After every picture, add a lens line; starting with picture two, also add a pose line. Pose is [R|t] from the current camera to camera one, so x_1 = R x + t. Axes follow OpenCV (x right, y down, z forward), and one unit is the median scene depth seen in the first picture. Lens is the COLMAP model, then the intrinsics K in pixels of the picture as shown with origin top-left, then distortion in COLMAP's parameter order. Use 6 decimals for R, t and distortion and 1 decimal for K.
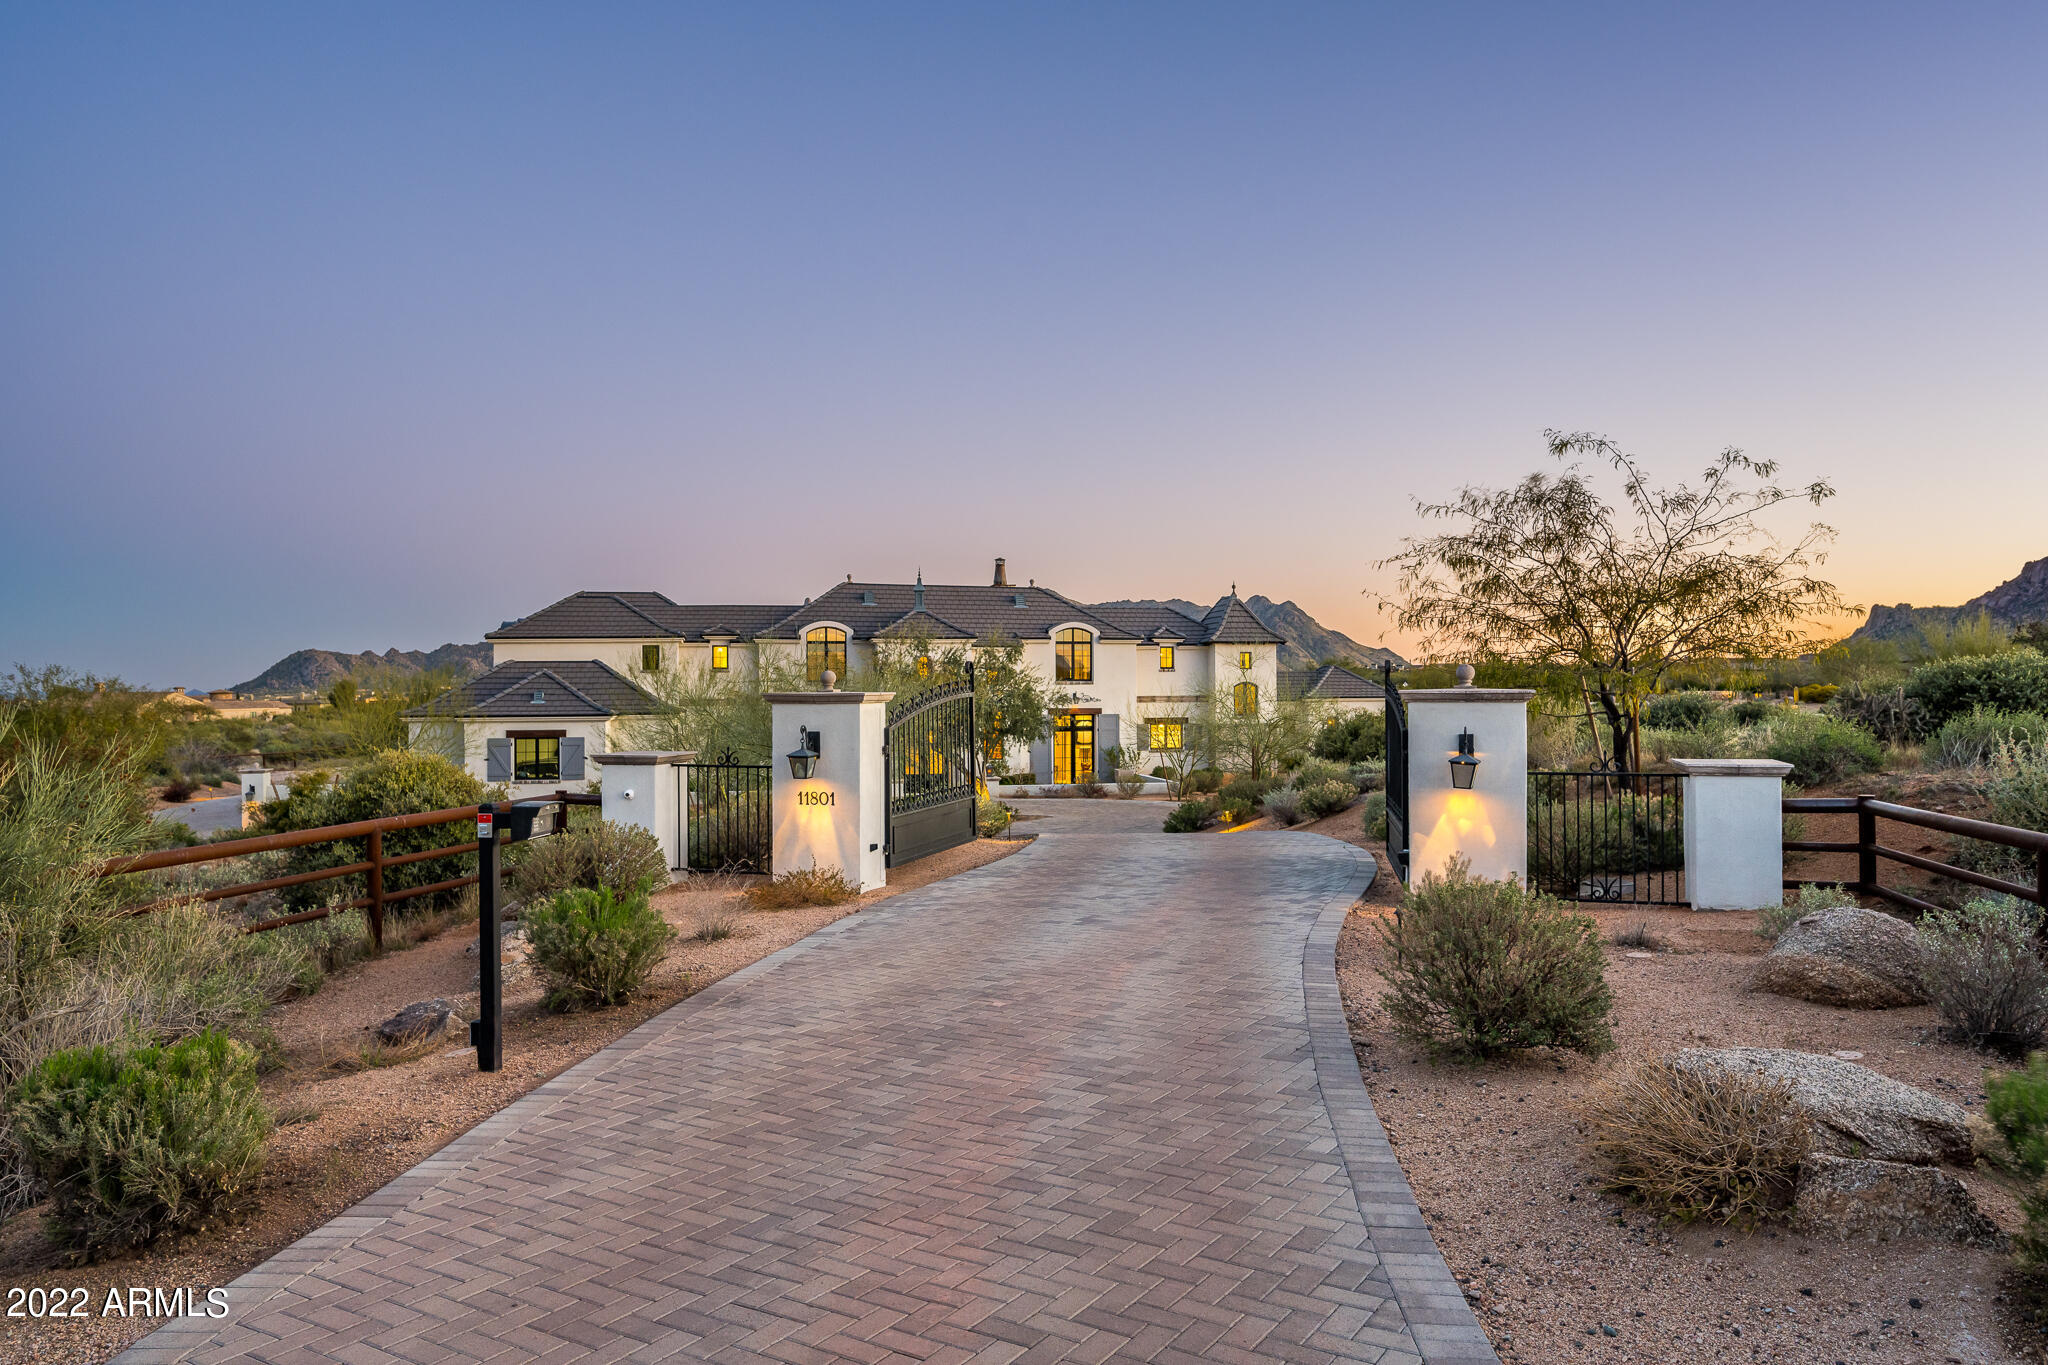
lens RADIAL K [[1368.4, 0, 1020.8], [0, 1368.4, 686.2], [0, 0, 1]] dist [-0.030872, -0.000232]
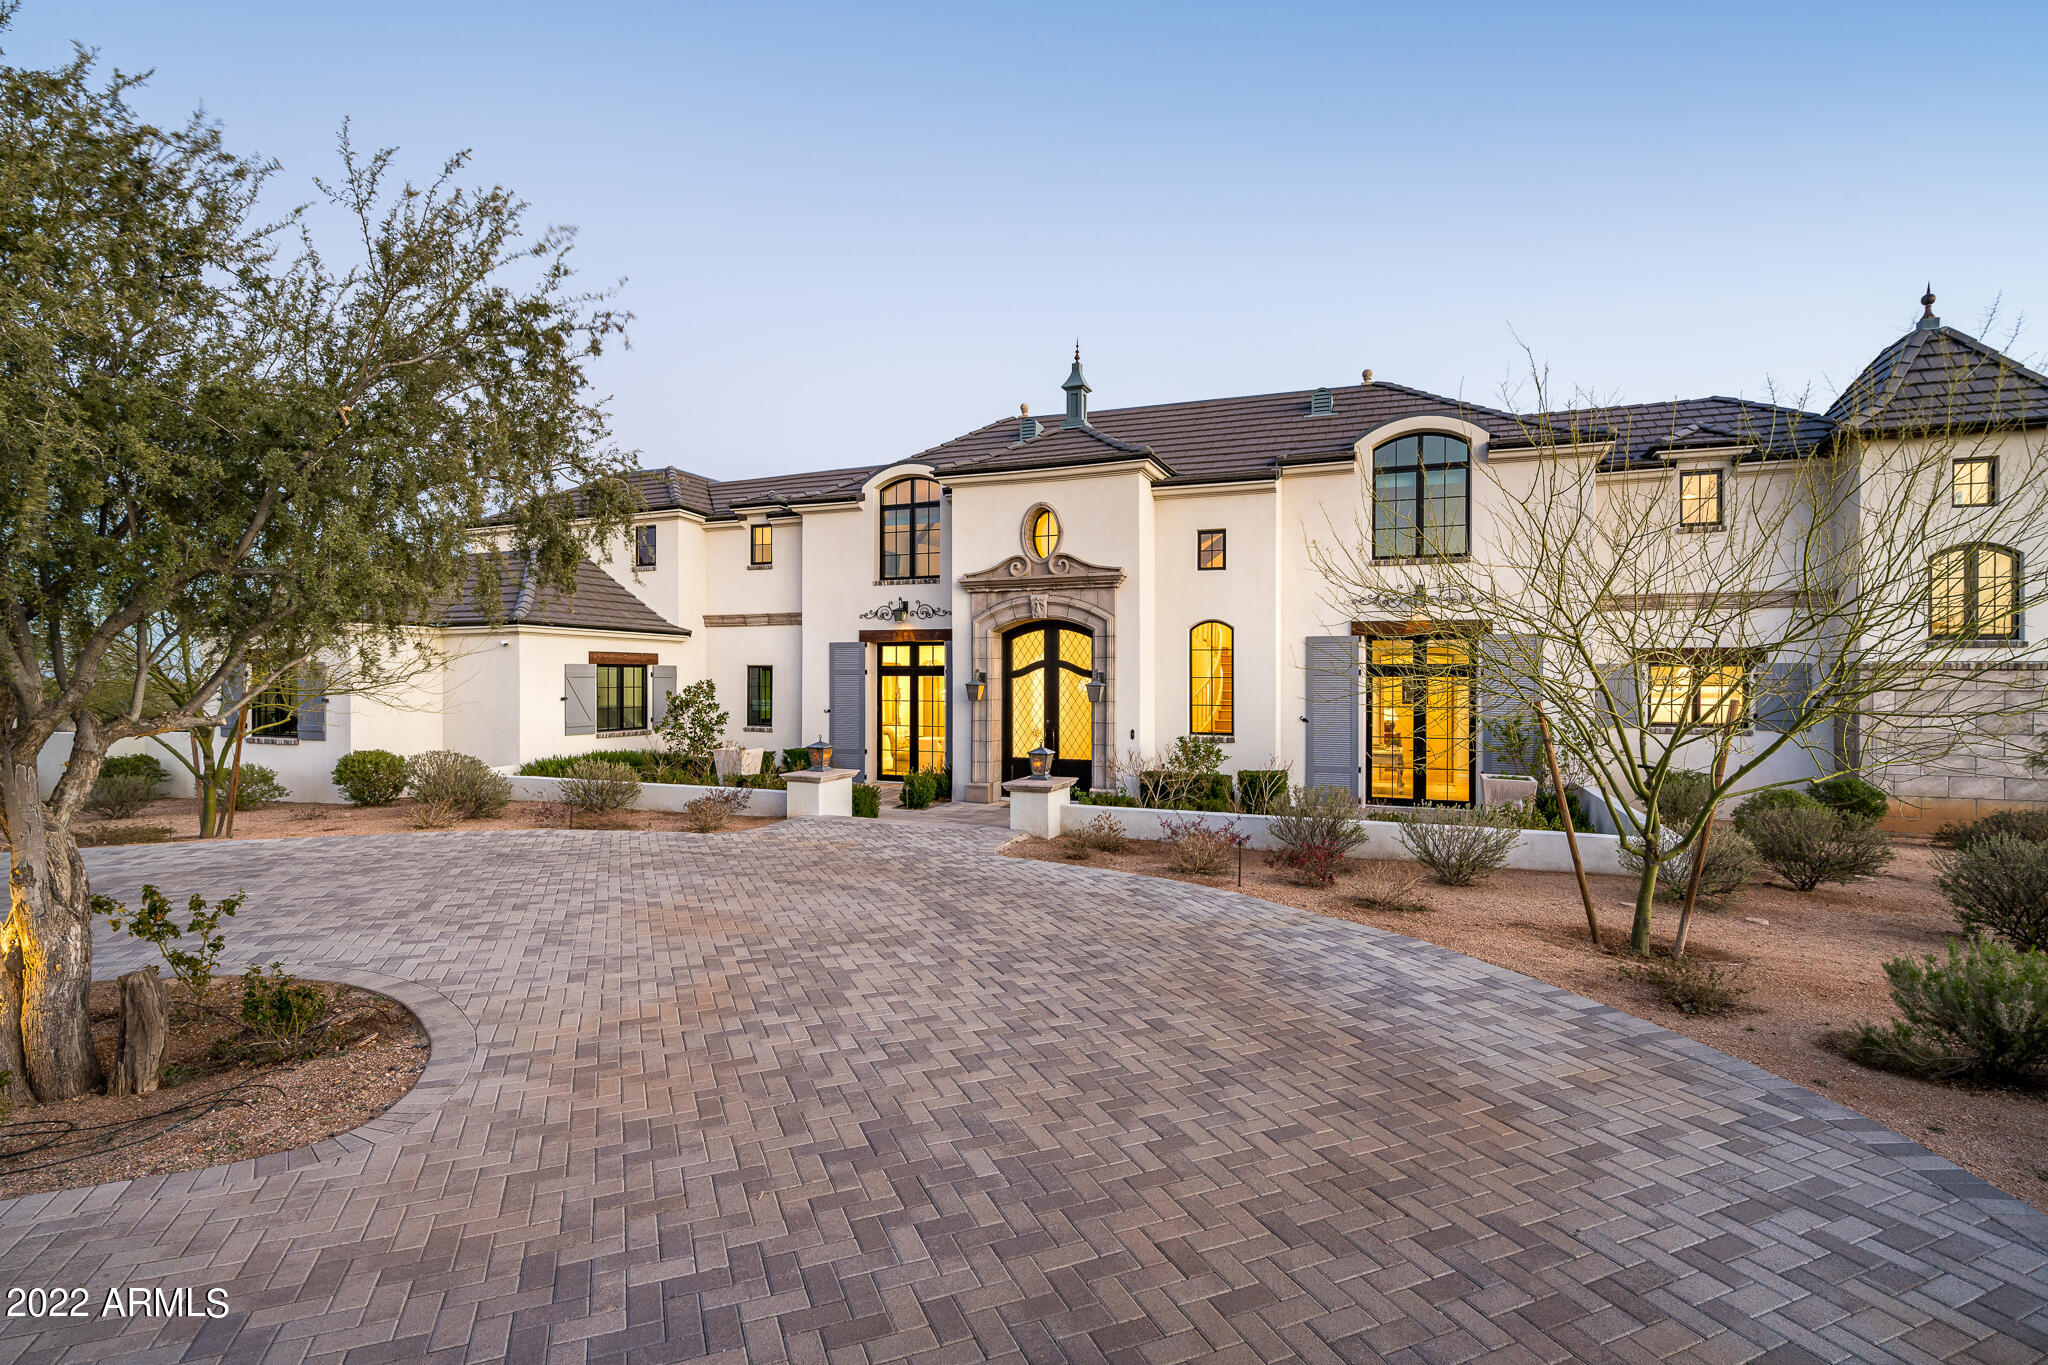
lens RADIAL K [[933.5, 0, 1023.2], [0, 933.5, 668.1], [0, 0, 1]] dist [0.001268, 0.000218]
pose [[0.827262, 0.009882, -0.561730, 0.101691], [-0.001273, 0.999876, 0.015714, 0.025717], [0.561815, -0.012285, 0.827172, 0.688475]]
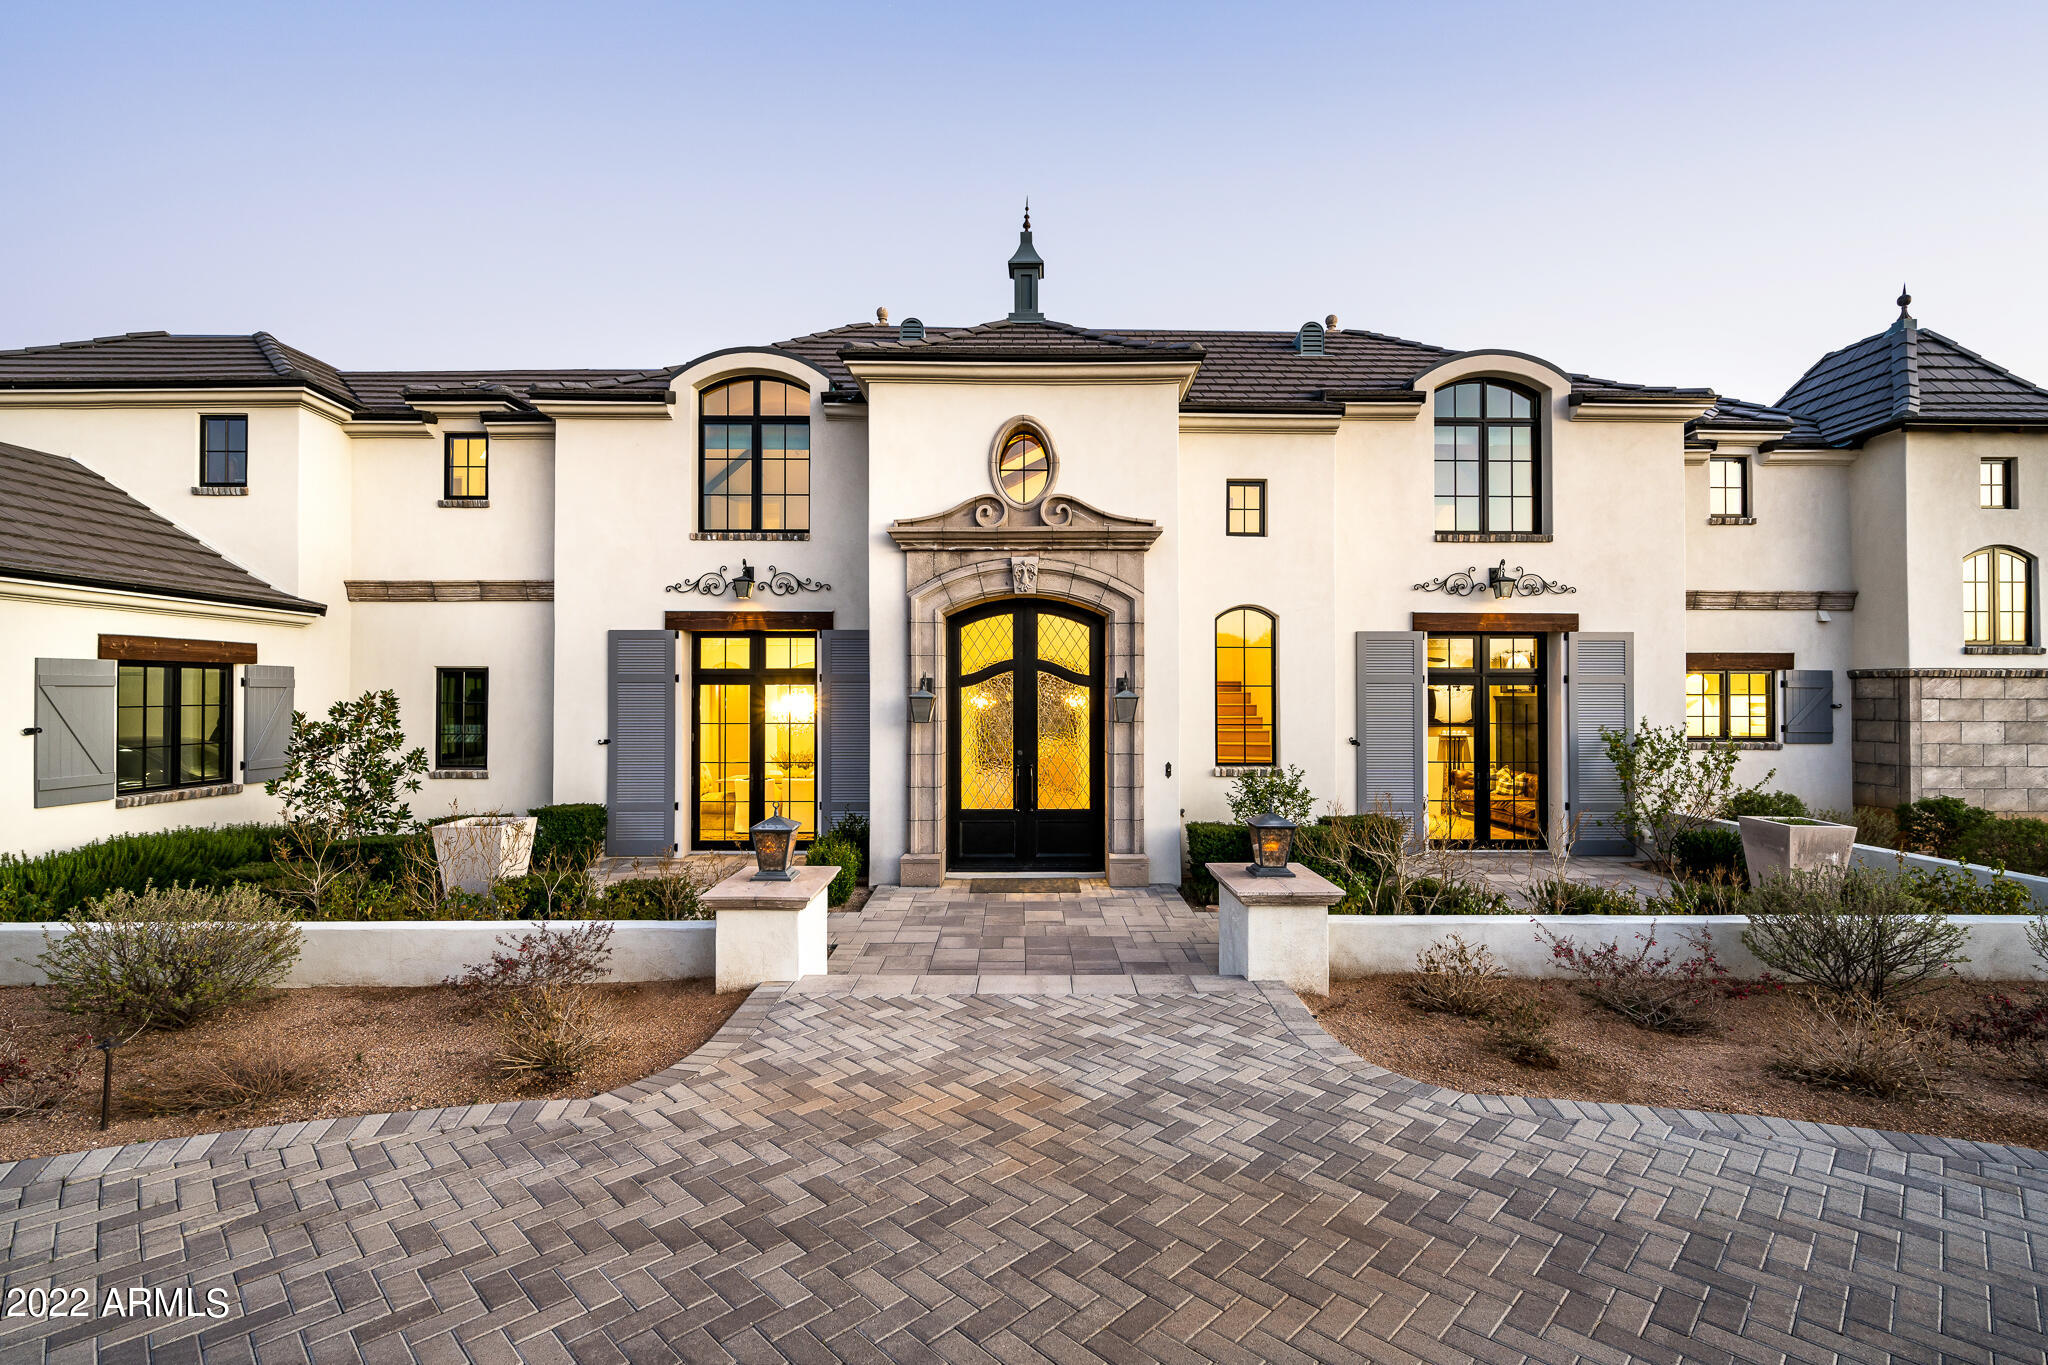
lens RADIAL K [[933.5, 0, 1030.3], [0, 933.5, 672.6], [0, 0, 1]] dist [0.001268, 0.000218]
pose [[0.978276, 0.008588, -0.207130, -0.022419], [-0.008923, 0.999960, -0.000684, 0.030962], [0.207116, 0.002517, 0.978313, 0.751371]]
